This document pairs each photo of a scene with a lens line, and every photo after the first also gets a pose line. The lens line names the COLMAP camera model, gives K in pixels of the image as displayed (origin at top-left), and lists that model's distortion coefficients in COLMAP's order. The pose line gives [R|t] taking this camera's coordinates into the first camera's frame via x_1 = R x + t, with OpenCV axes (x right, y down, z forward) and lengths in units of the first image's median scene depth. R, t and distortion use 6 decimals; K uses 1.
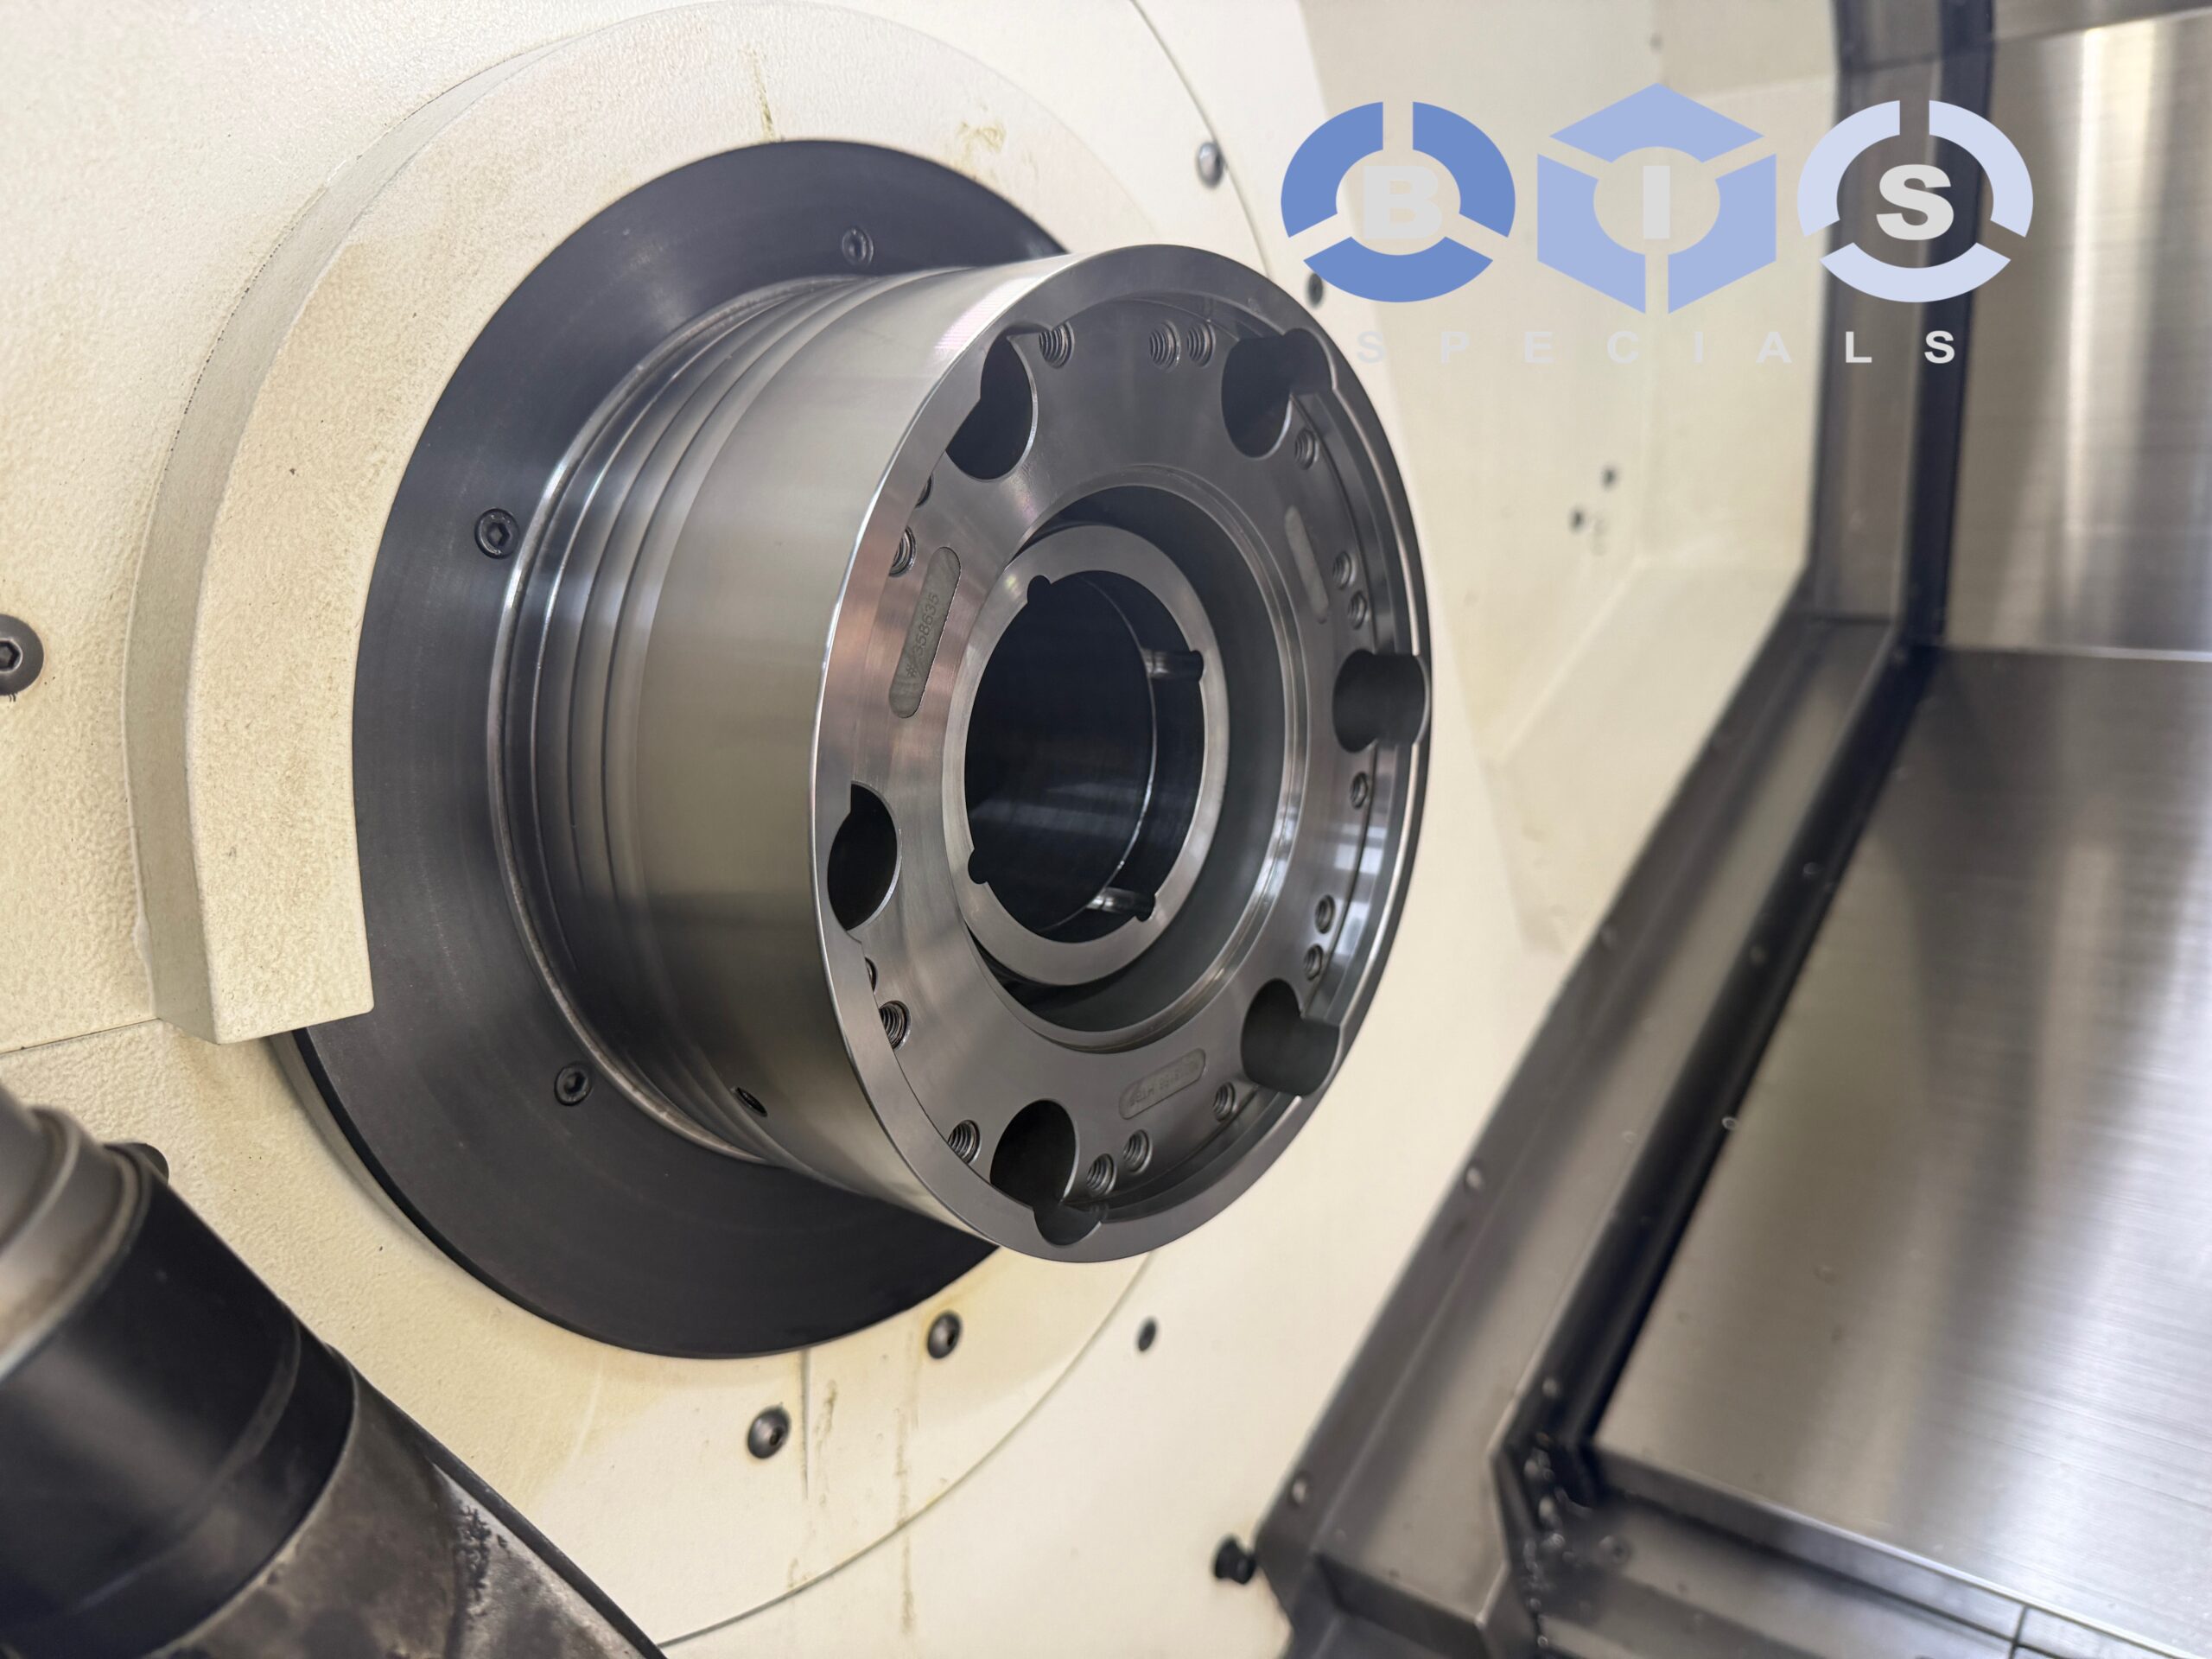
lens RADIAL K [[1573.0, 0, 1128.4], [0, 1573.0, 832.0], [0, 0, 1]] dist [-0.033210, 0.005639]
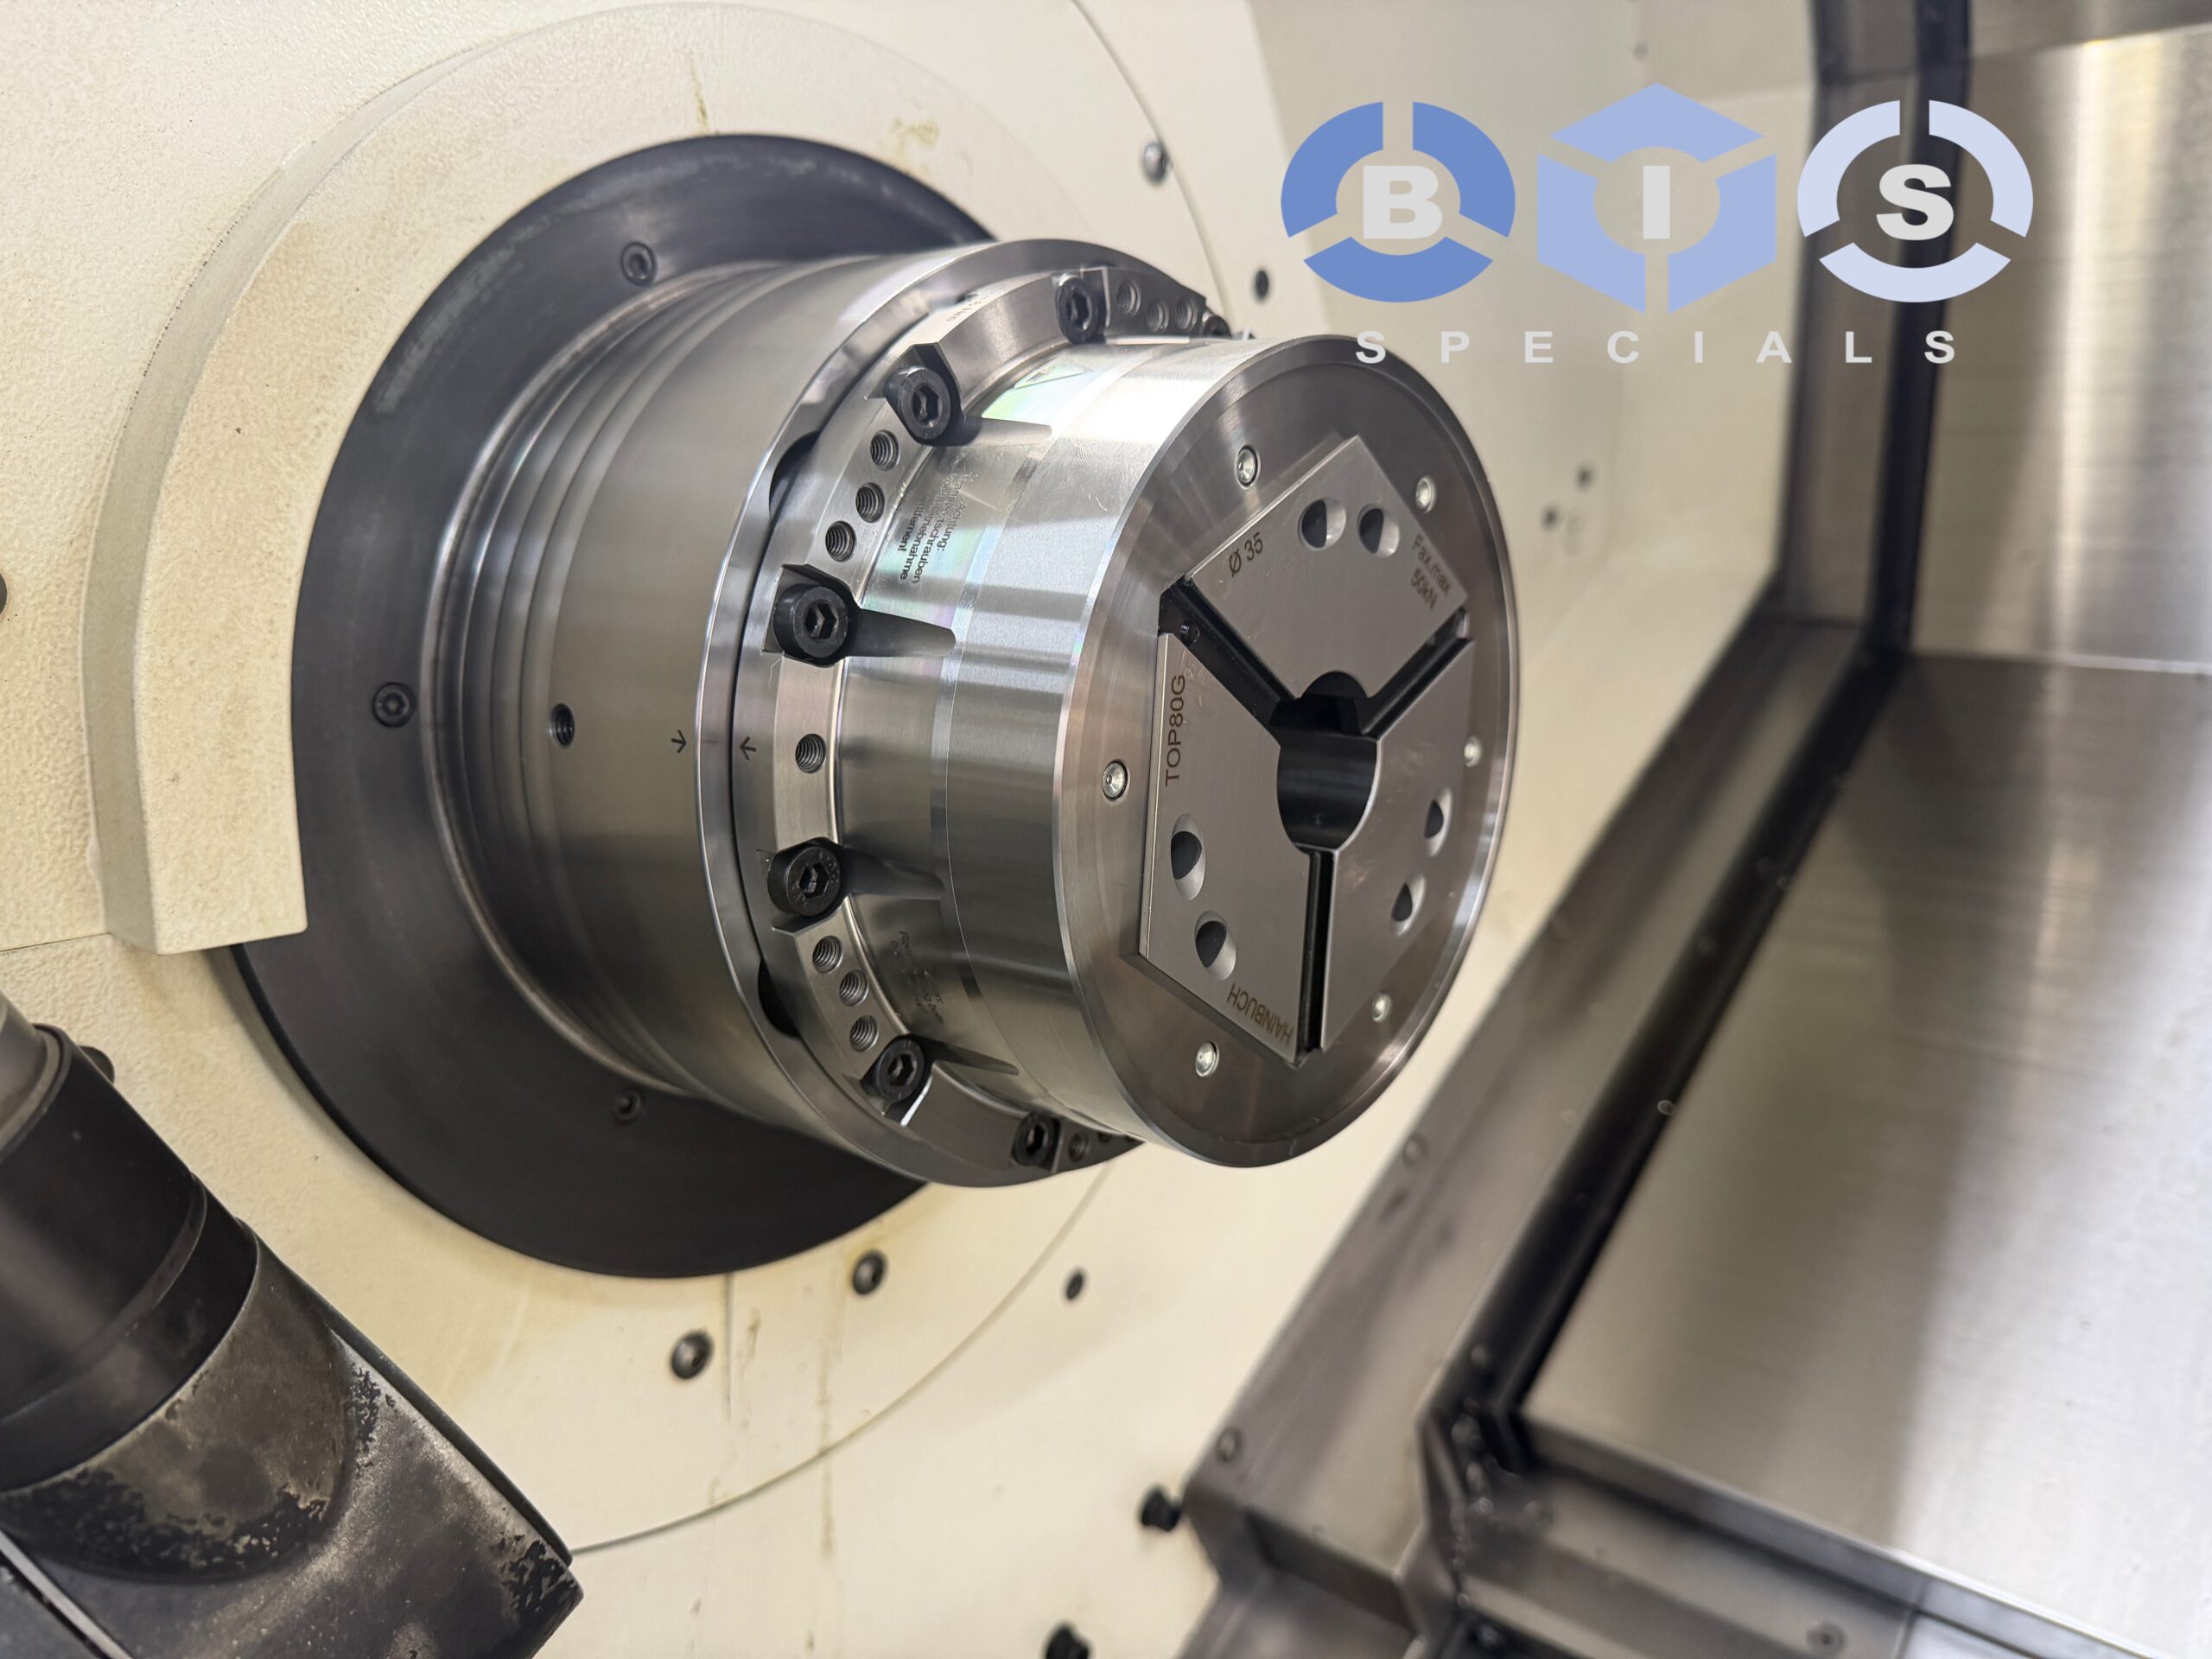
lens RADIAL K [[1573.0, 0, 1135.4], [0, 1573.0, 834.1], [0, 0, 1]] dist [-0.033210, 0.005639]
pose [[0.999678, 0.023539, -0.009490, 0.096123], [-0.023516, 0.999720, 0.002573, 0.029761], [0.009548, -0.002349, 0.999952, -0.073646]]
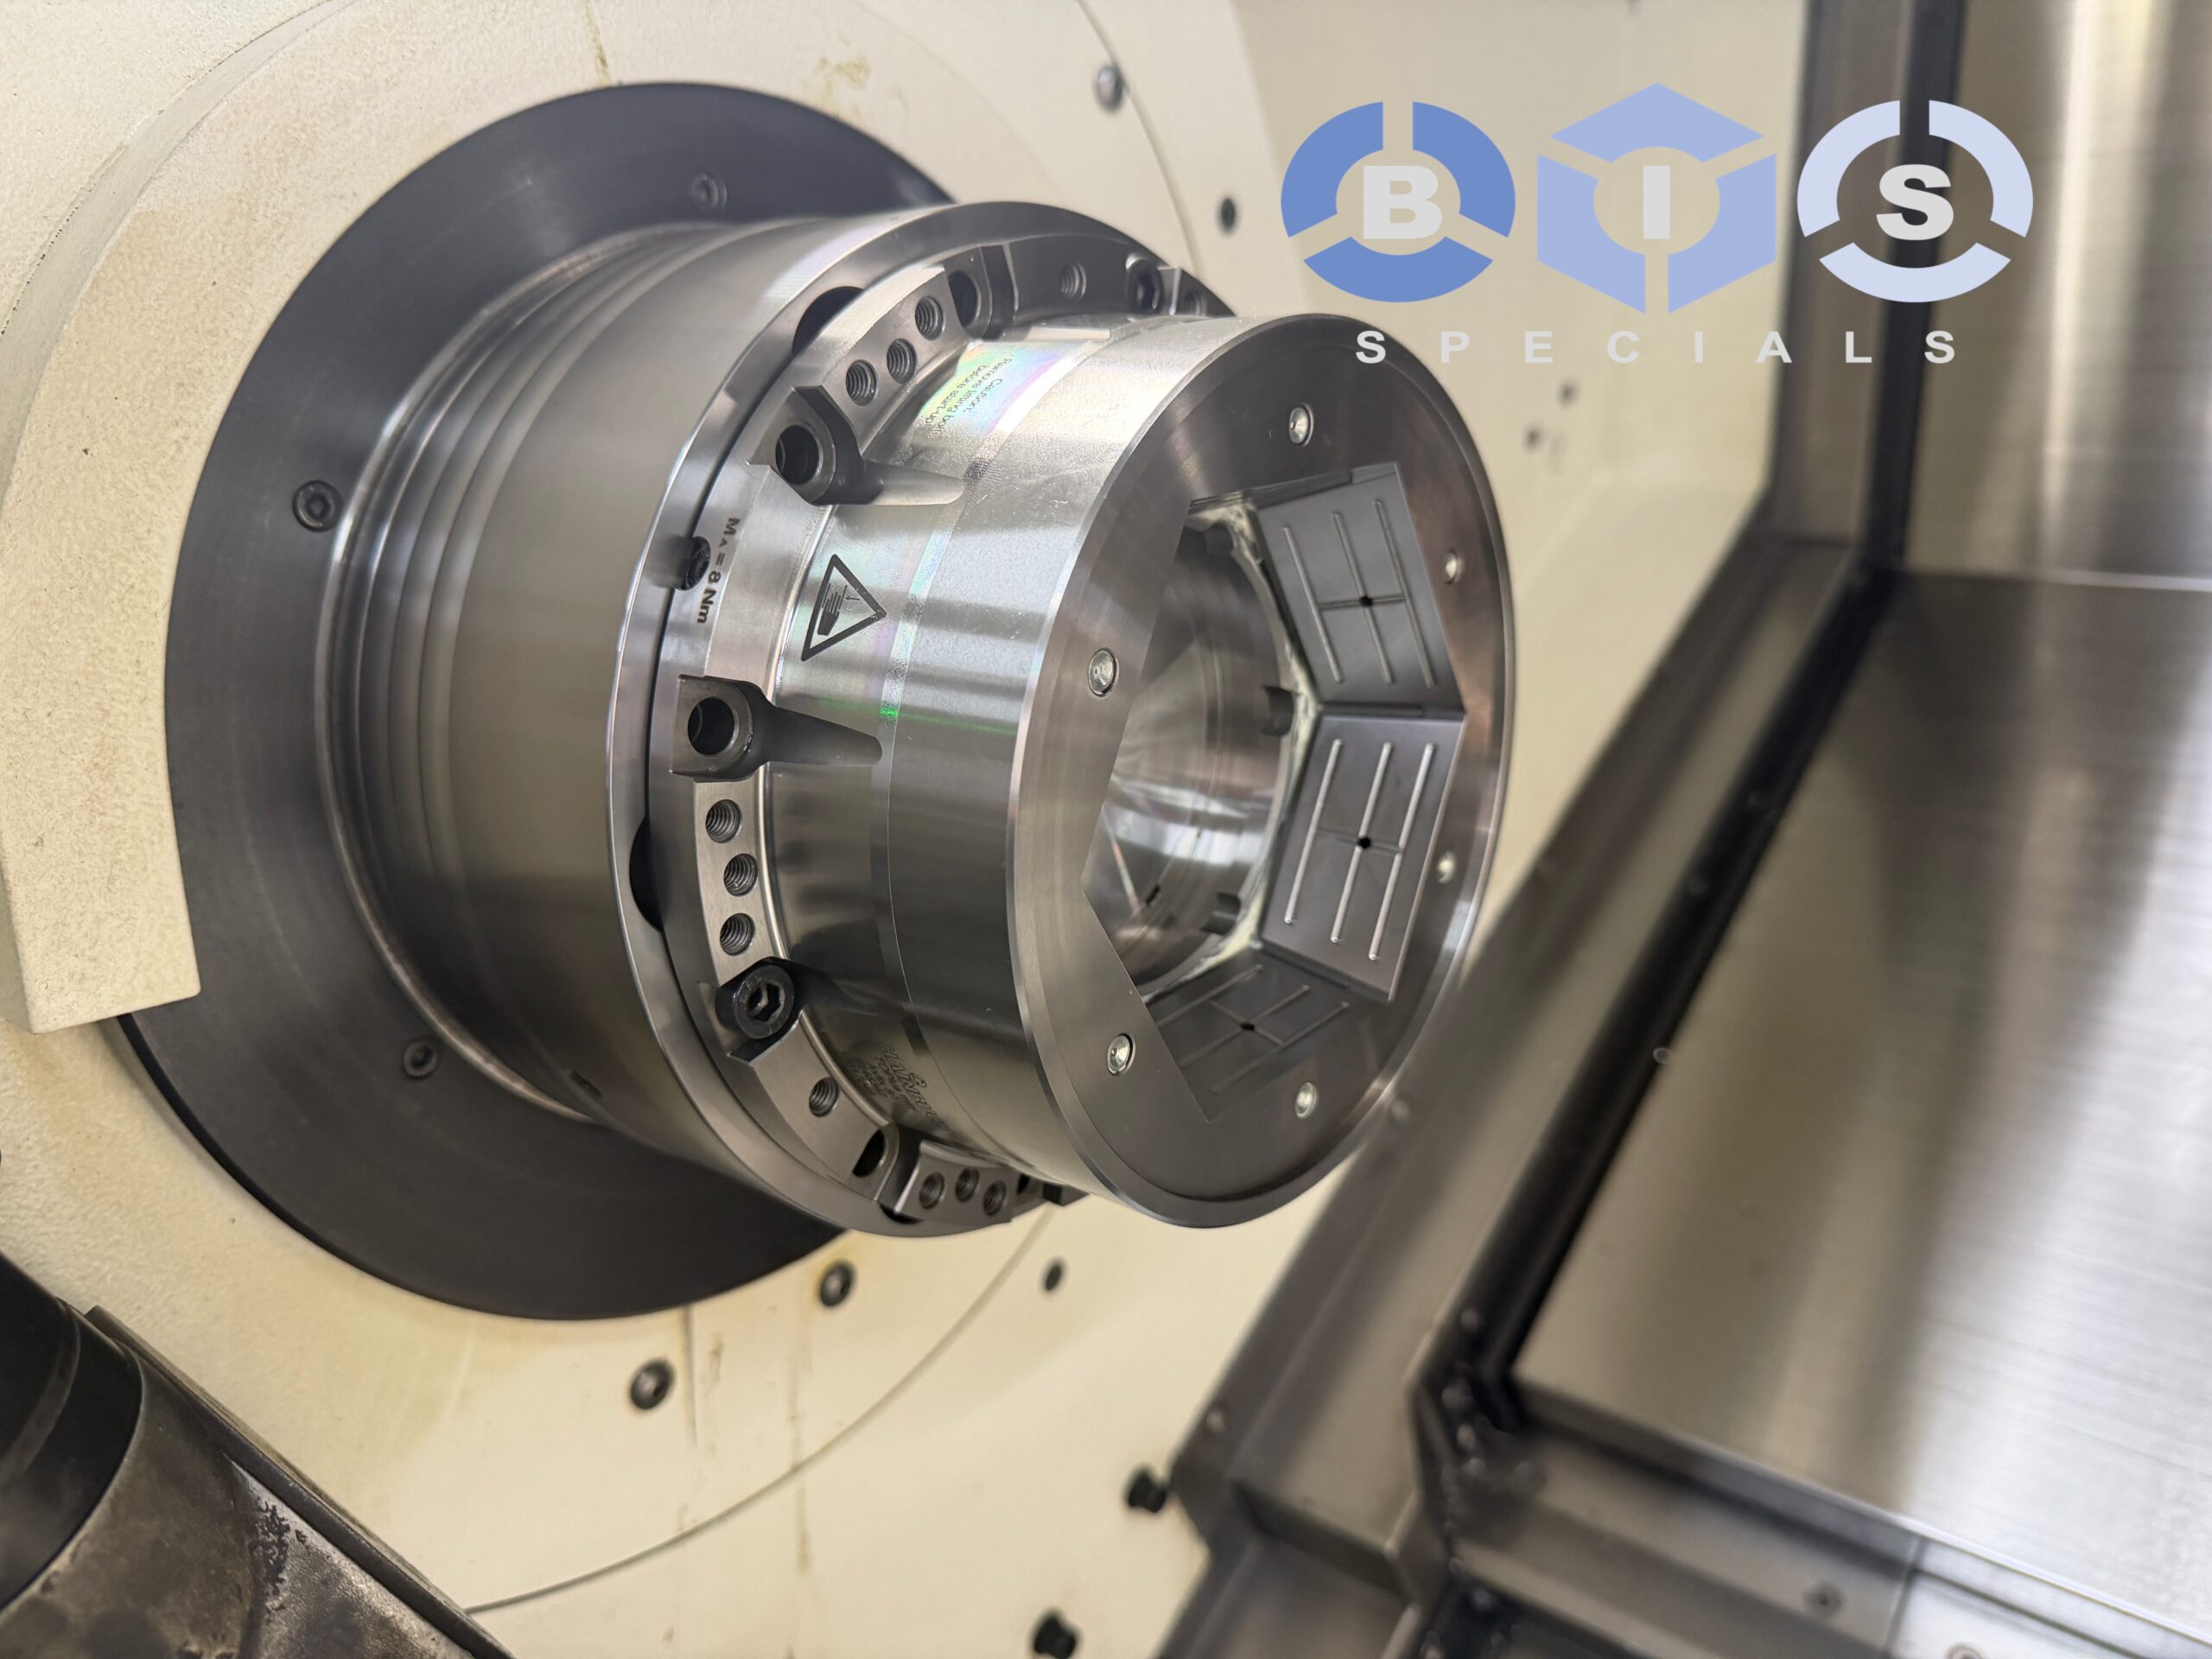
lens RADIAL K [[1573.0, 0, 1120.7], [0, 1573.0, 828.5], [0, 0, 1]] dist [-0.033210, 0.005639]
pose [[0.999993, 0.001726, -0.003181, 0.101096], [-0.001525, 0.998084, 0.061862, -0.050792], [0.003282, -0.061856, 0.998080, 0.018174]]
